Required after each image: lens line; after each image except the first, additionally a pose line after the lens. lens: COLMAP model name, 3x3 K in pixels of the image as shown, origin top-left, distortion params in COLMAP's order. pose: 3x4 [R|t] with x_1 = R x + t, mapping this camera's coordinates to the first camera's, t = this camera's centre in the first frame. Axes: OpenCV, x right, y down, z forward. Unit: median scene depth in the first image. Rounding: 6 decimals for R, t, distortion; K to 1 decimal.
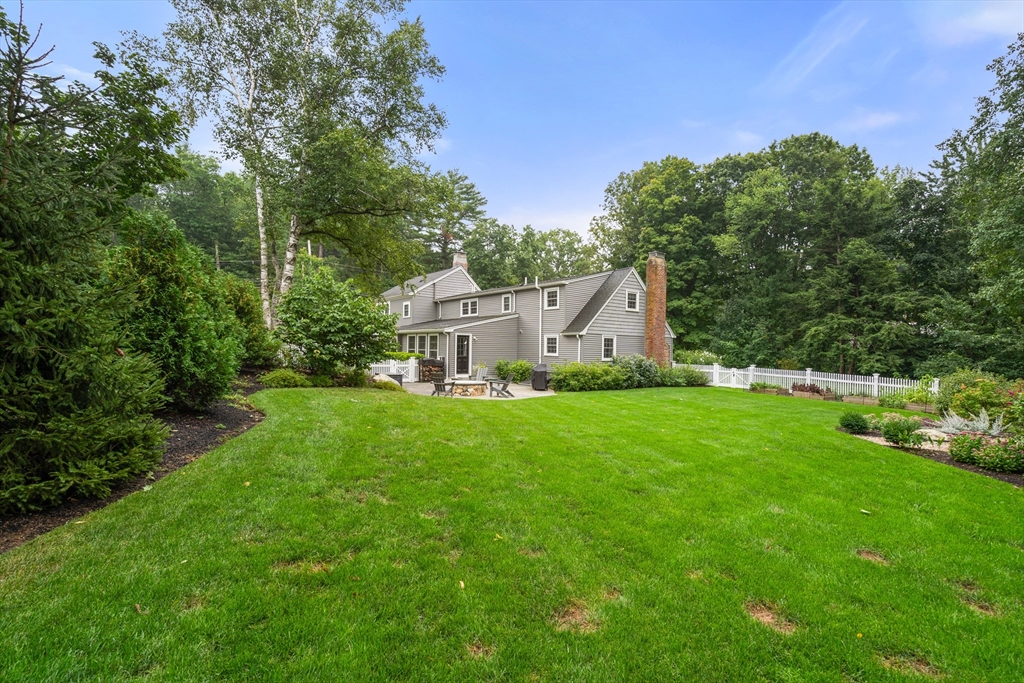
lens RADIAL K [[468.5, 0, 512.0], [0, 468.5, 341.5], [0, 0, 1]] dist [-0.000932, -0.000009]
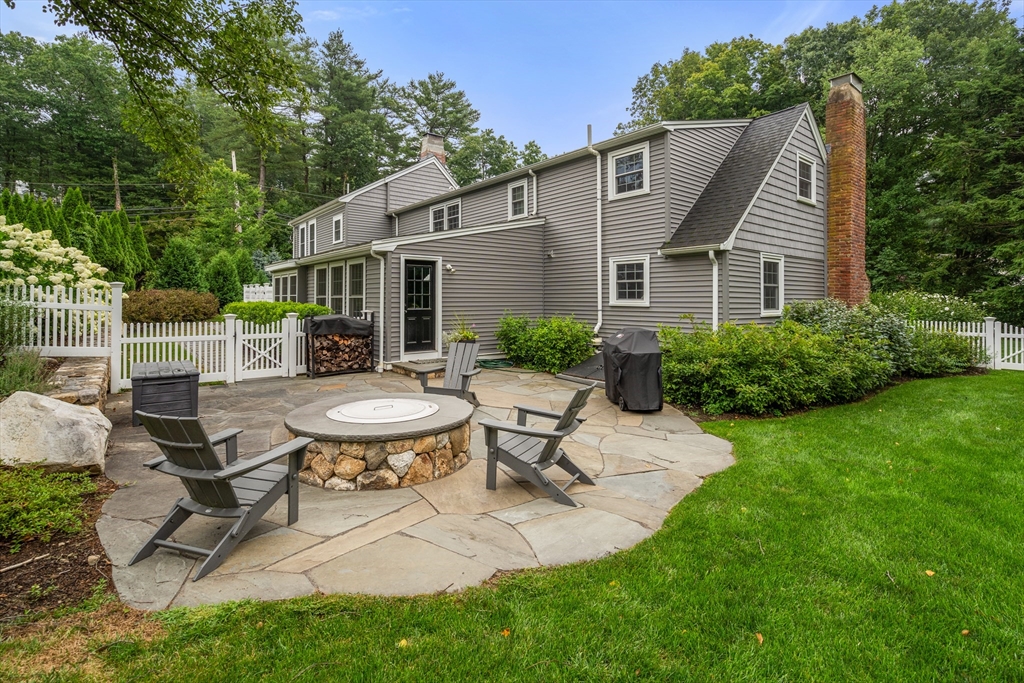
lens RADIAL K [[477.2, 0, 511.8], [0, 477.2, 297.3], [0, 0, 1]] dist [0.000524, -0.000015]
pose [[0.999880, -0.012928, 0.008501, -0.025136], [0.012852, 0.999877, 0.008952, 0.016568], [-0.008616, -0.008842, 0.999924, 0.544096]]
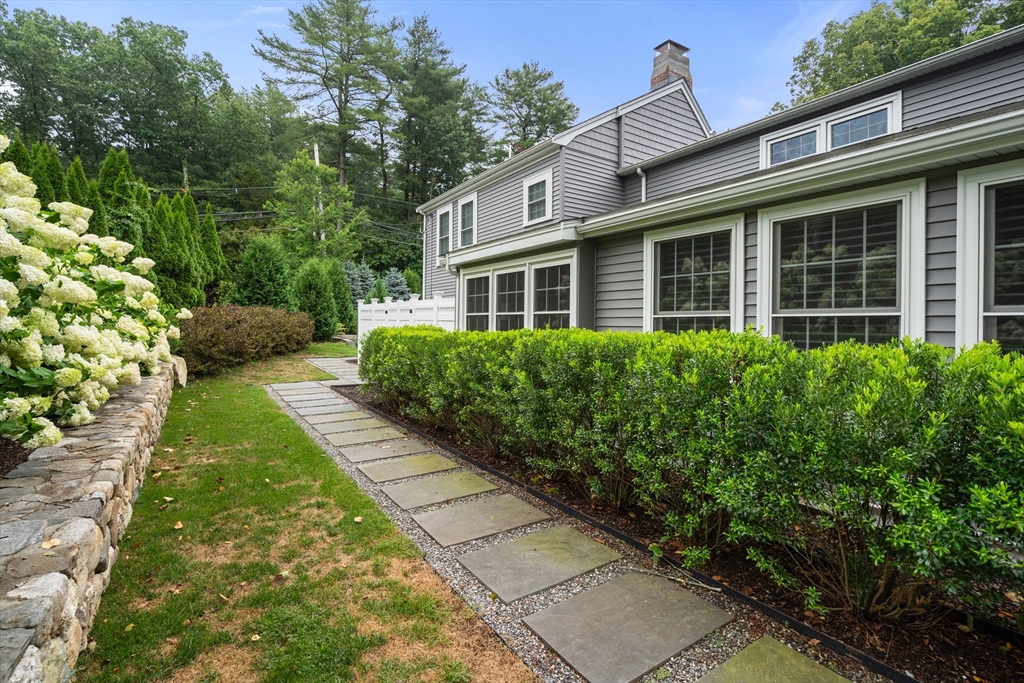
lens RADIAL K [[472.3, 0, 511.5], [0, 472.3, 326.3], [0, 0, 1]] dist [-0.002865, 0.000109]
pose [[0.996224, -0.006345, -0.086586, -0.280797], [0.007938, 0.999805, 0.018067, 0.018584], [0.086454, -0.018686, 0.996081, 0.877131]]
